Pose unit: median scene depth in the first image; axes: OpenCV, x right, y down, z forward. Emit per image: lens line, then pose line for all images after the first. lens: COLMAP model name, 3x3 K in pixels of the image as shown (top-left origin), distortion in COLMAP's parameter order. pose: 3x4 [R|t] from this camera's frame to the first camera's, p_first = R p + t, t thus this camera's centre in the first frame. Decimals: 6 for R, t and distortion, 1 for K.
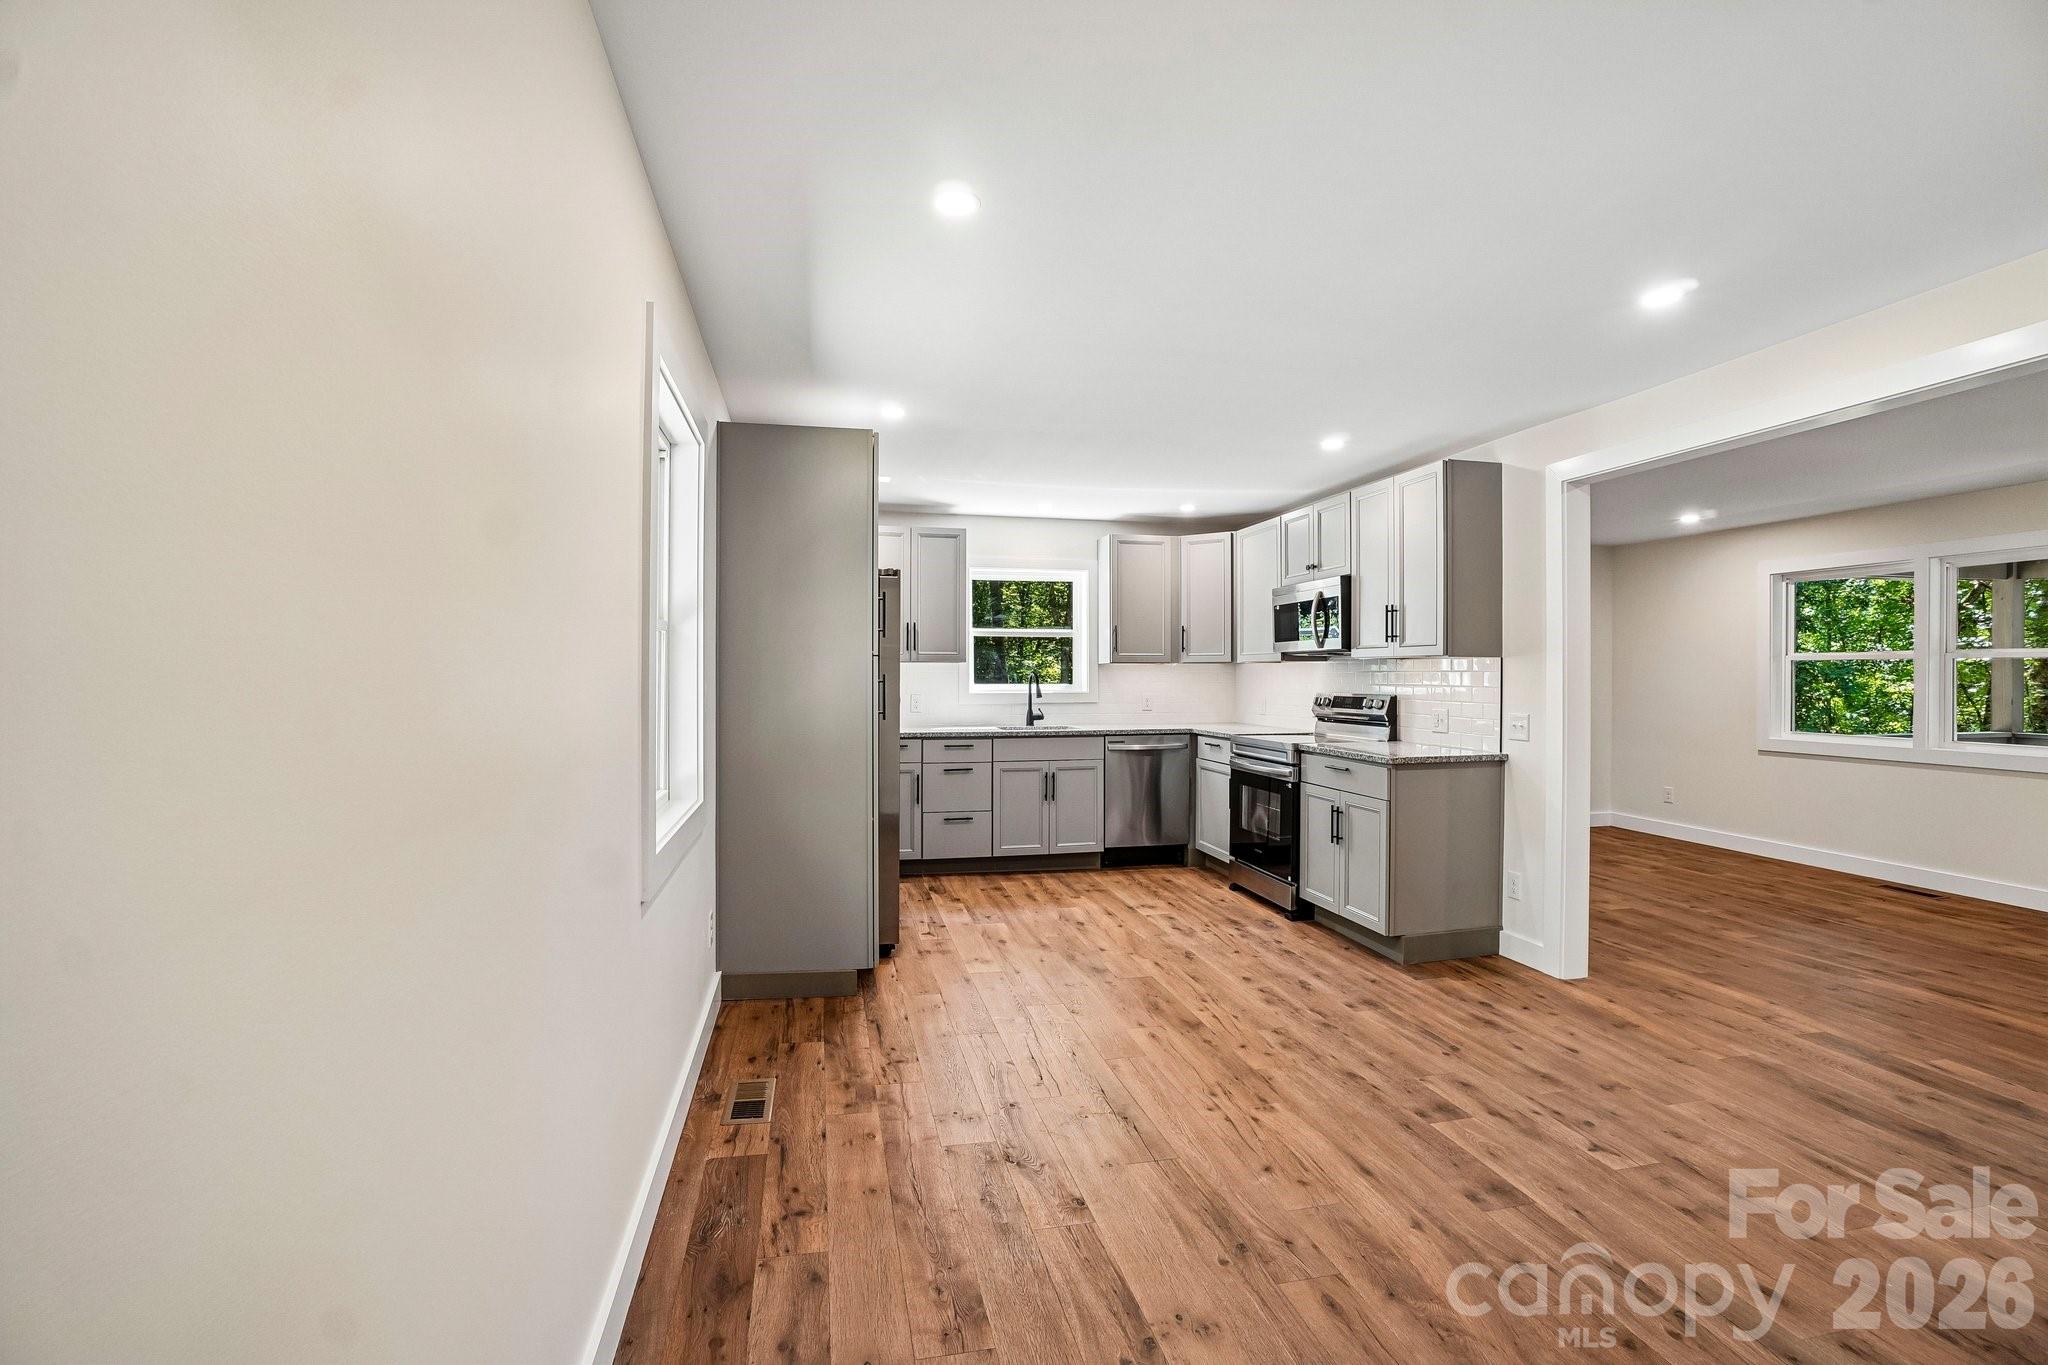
lens RADIAL K [[902.1, 0, 1019.2], [0, 902.1, 677.6], [0, 0, 1]] dist [-0.066353, 0.025501]
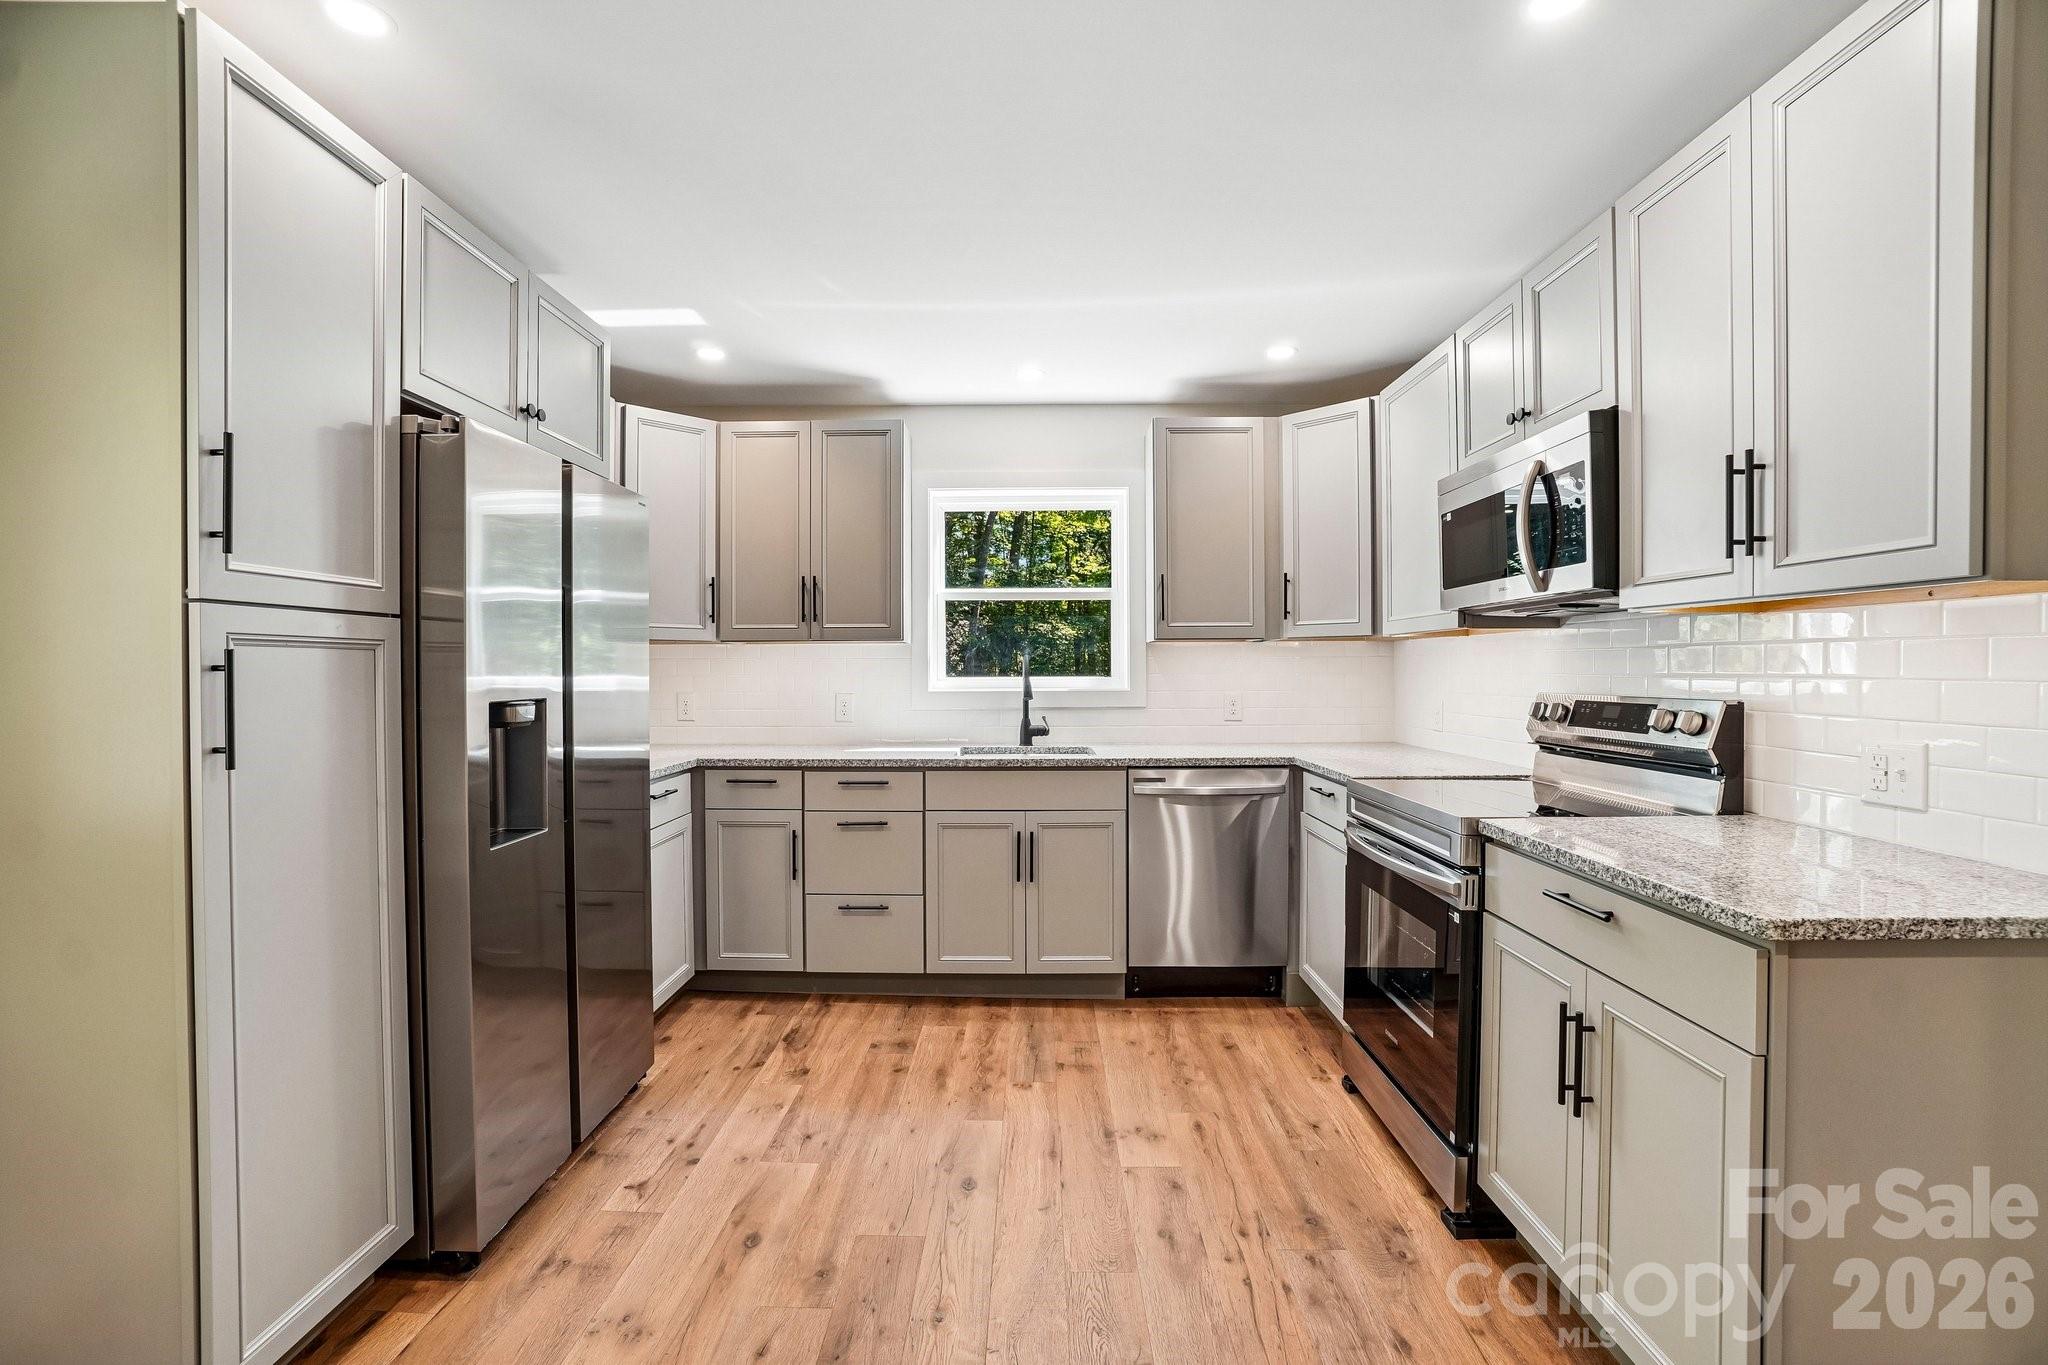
lens RADIAL K [[902.1, 0, 1019.2], [0, 902.1, 677.6], [0, 0, 1]] dist [-0.066353, 0.025501]
pose [[0.972828, -0.002262, -0.231516, 0.201621], [0.003774, 0.999974, 0.006091, 0.005429], [0.231497, -0.006799, 0.972812, 0.557345]]
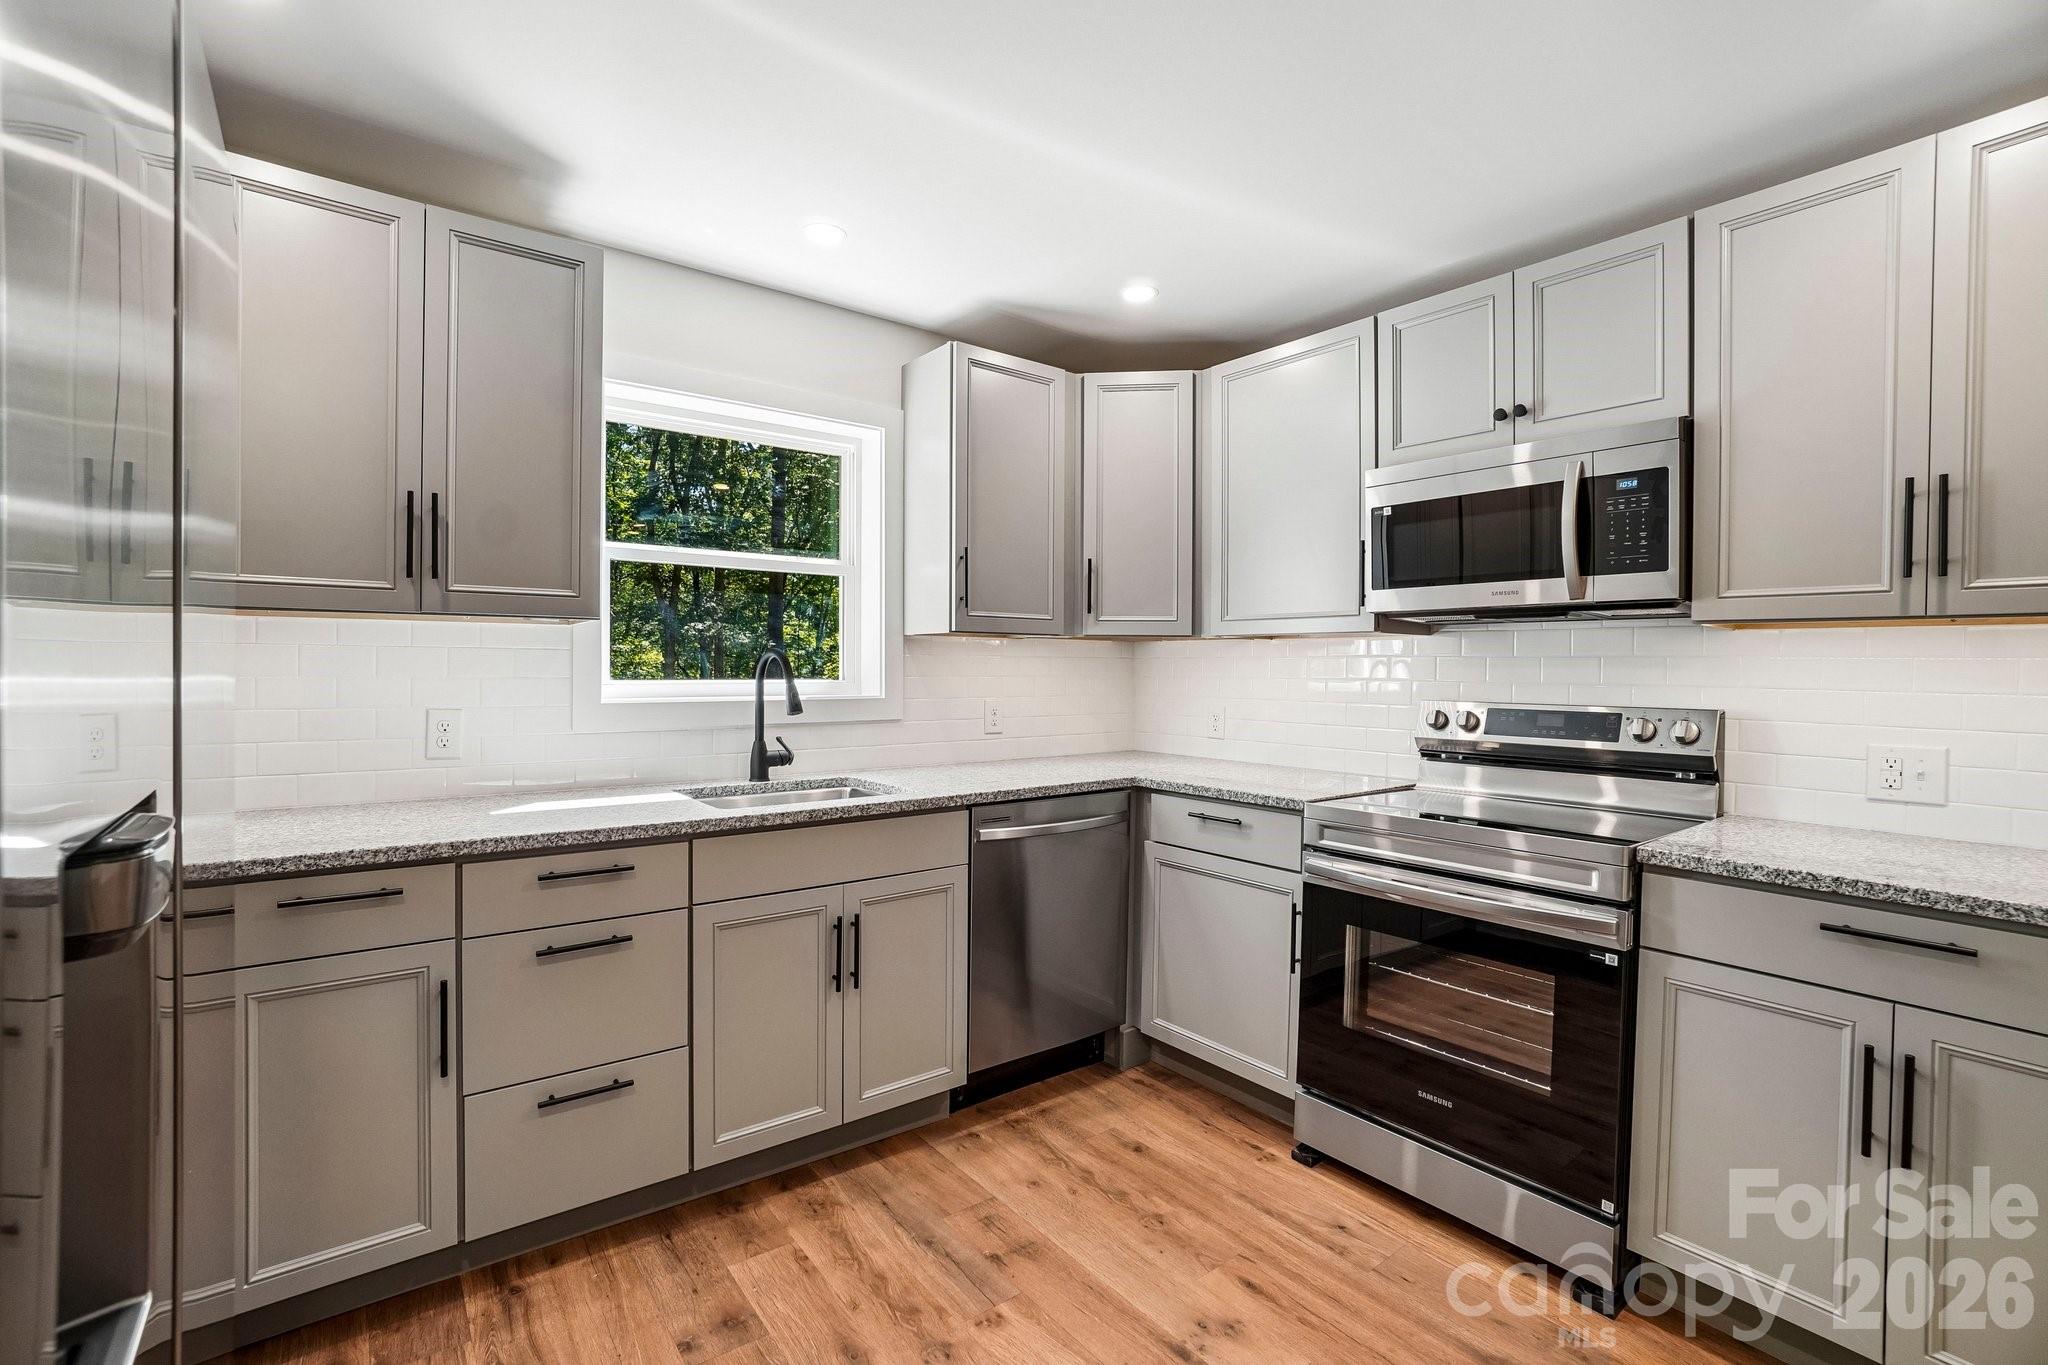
lens RADIAL K [[902.1, 0, 1019.2], [0, 902.1, 677.6], [0, 0, 1]] dist [-0.066353, 0.025501]
pose [[0.904520, 0.001489, 0.426428, -0.075986], [-0.006512, 0.999926, 0.010320, 0.001315], [-0.426381, -0.012111, 0.904463, 0.784788]]
